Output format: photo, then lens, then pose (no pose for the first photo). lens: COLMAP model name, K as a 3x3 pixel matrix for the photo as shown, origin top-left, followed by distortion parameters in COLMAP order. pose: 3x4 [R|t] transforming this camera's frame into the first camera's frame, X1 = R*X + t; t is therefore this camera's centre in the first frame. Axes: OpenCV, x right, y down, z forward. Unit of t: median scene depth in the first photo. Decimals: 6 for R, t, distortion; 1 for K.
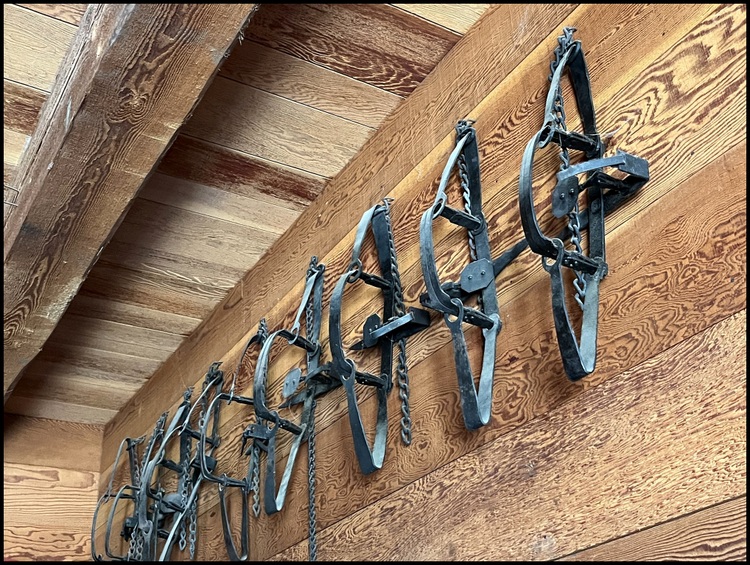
lens RADIAL K [[927.9, 0, 374.9], [0, 927.9, 283.1], [0, 0, 1]] dist [-0.004697, 0.000000]
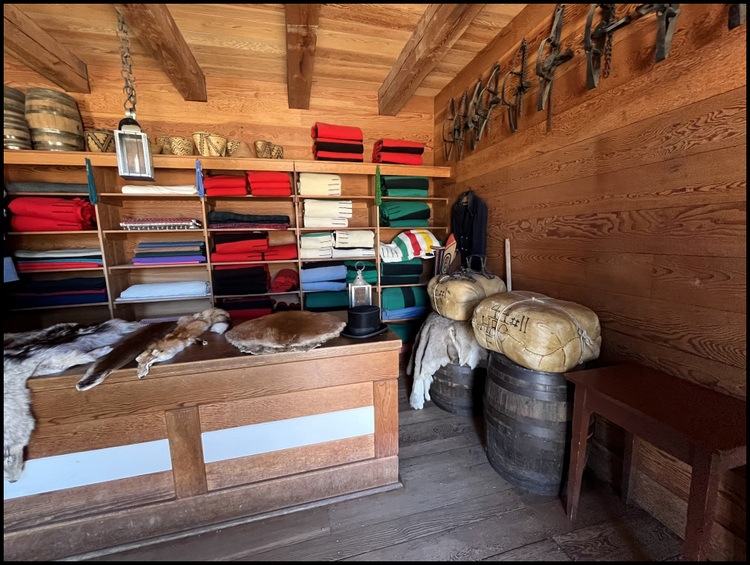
lens RADIAL K [[305.9, 0, 375.3], [0, 305.9, 280.0], [0, 0, 1]] dist [0.000140, 0.000175]
pose [[0.959868, 0.074986, -0.270242, -0.339243], [0.106843, 0.793152, 0.599578, 0.025244], [0.259303, -0.604389, 0.753310, -0.277702]]
